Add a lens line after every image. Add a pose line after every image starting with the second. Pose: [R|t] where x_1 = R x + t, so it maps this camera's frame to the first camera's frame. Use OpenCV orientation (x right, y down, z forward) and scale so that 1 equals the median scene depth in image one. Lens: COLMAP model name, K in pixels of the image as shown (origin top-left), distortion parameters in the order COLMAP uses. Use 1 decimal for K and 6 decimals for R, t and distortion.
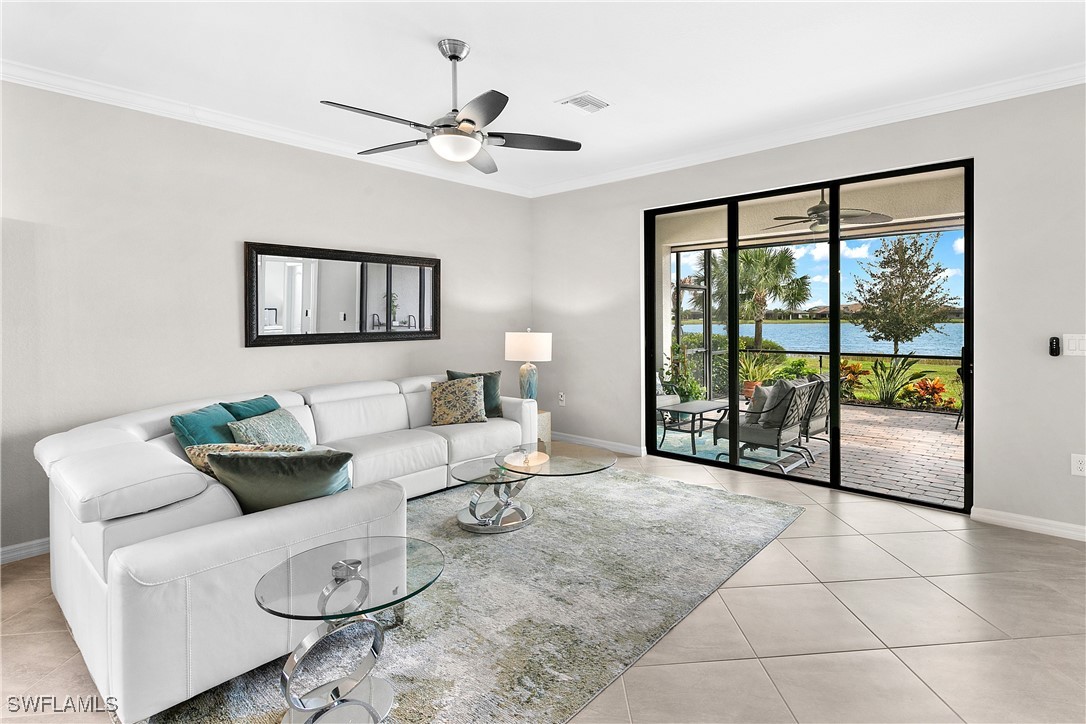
lens RADIAL K [[548.1, 0, 603.7], [0, 548.1, 323.0], [0, 0, 1]] dist [0.004216, 0.000848]
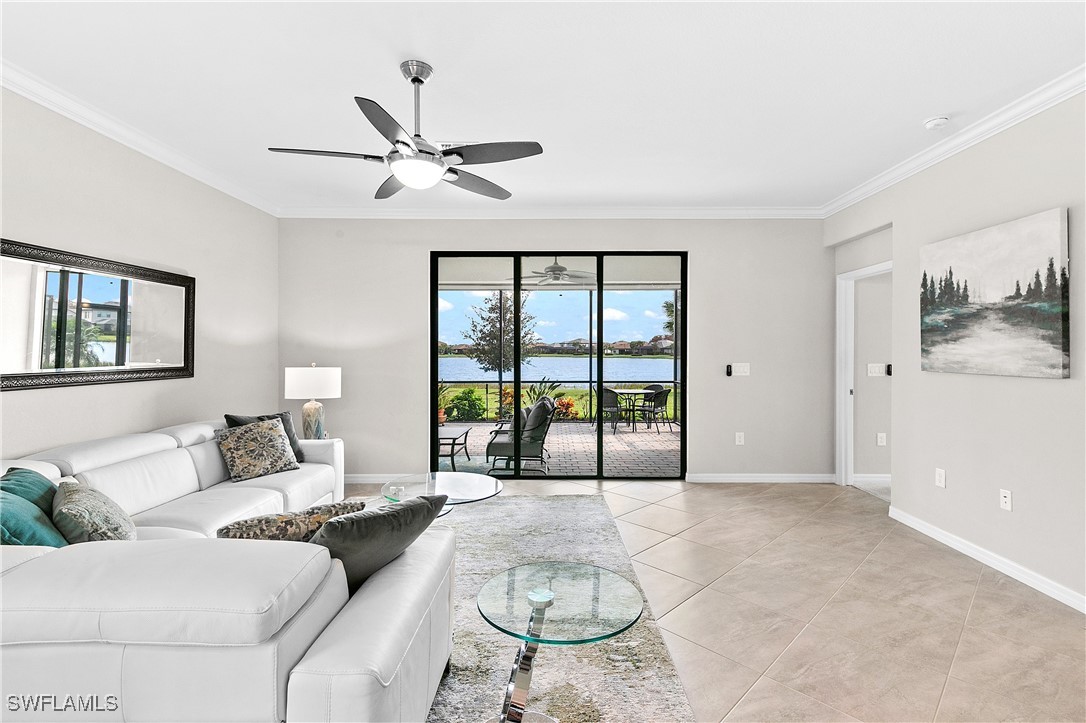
lens RADIAL K [[499.7, 0, 561.6], [0, 499.7, 356.2], [0, 0, 1]] dist [0.002190, 0.000475]
pose [[0.767008, 0.000275, 0.641637, -0.355101], [0.000972, 0.999998, -0.001590, 0.000180], [-0.641637, 0.001843, 0.767007, 0.092348]]
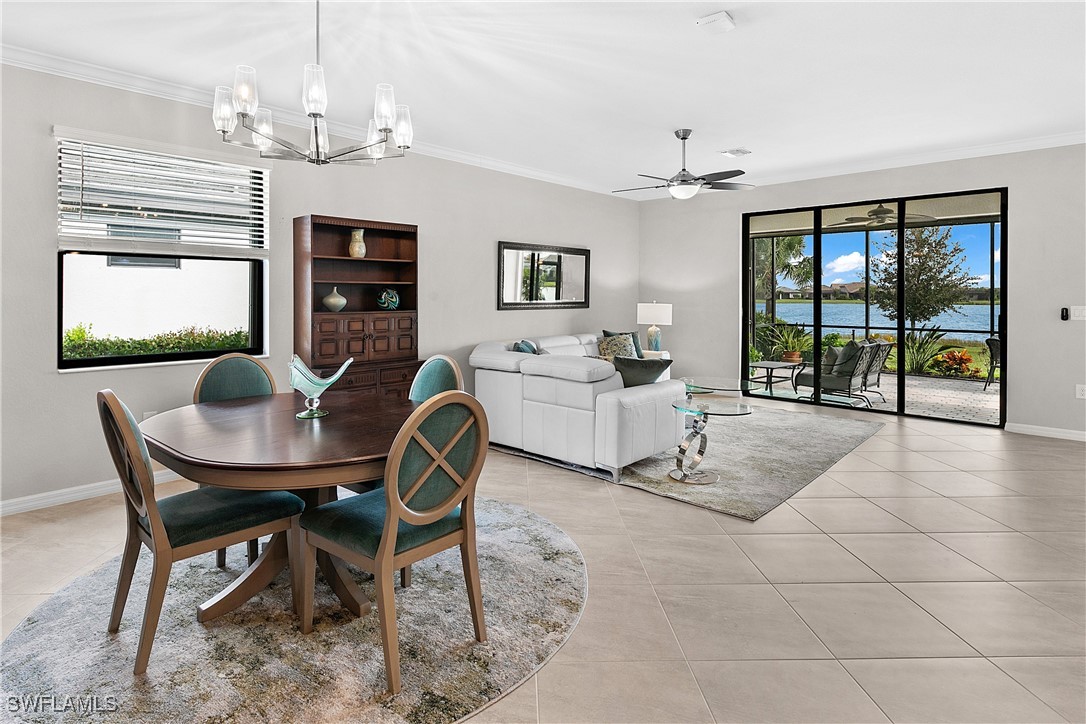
lens RADIAL K [[579.4, 0, 528.5], [0, 579.4, 293.4], [0, 0, 1]] dist [0.009780, -0.003690]
pose [[0.997067, 0.008754, -0.076036, -0.339060], [-0.009728, 0.999875, -0.012460, 0.012391], [0.075918, 0.013163, 0.997027, -0.454724]]
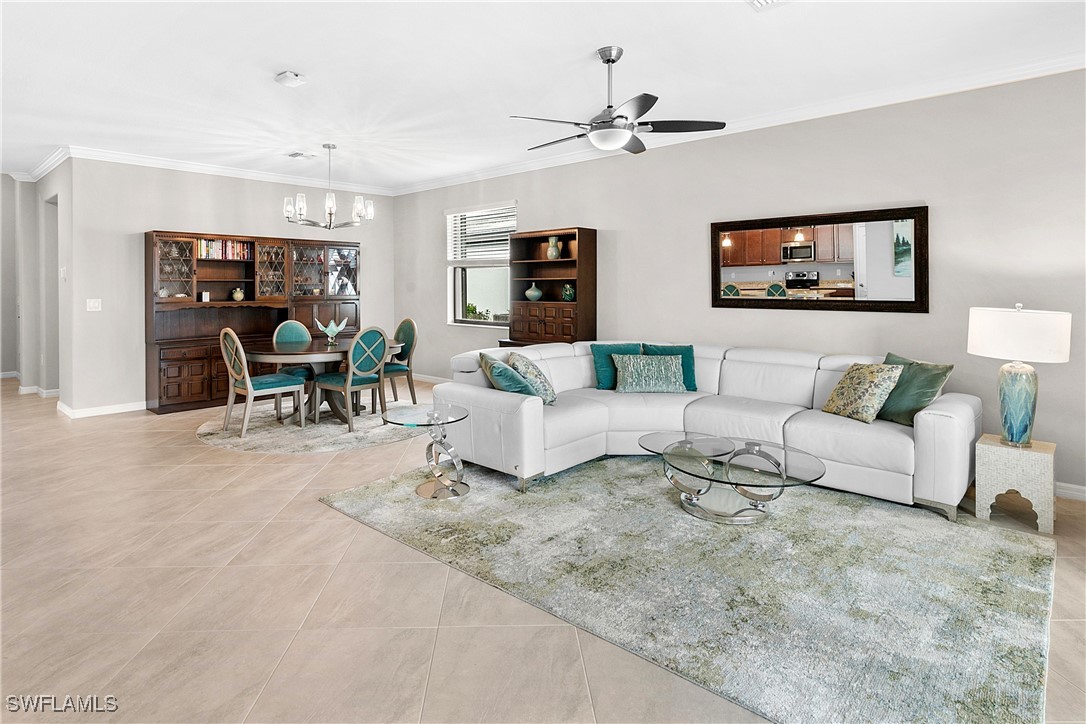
lens RADIAL K [[579.4, 0, 508.7], [0, 579.4, 286.6], [0, 0, 1]] dist [0.009780, -0.003690]
pose [[-0.086444, 0.012410, -0.996179, 0.546467], [-0.004089, 0.999910, 0.012811, -0.014463], [0.996248, 0.005181, -0.086385, 0.499822]]
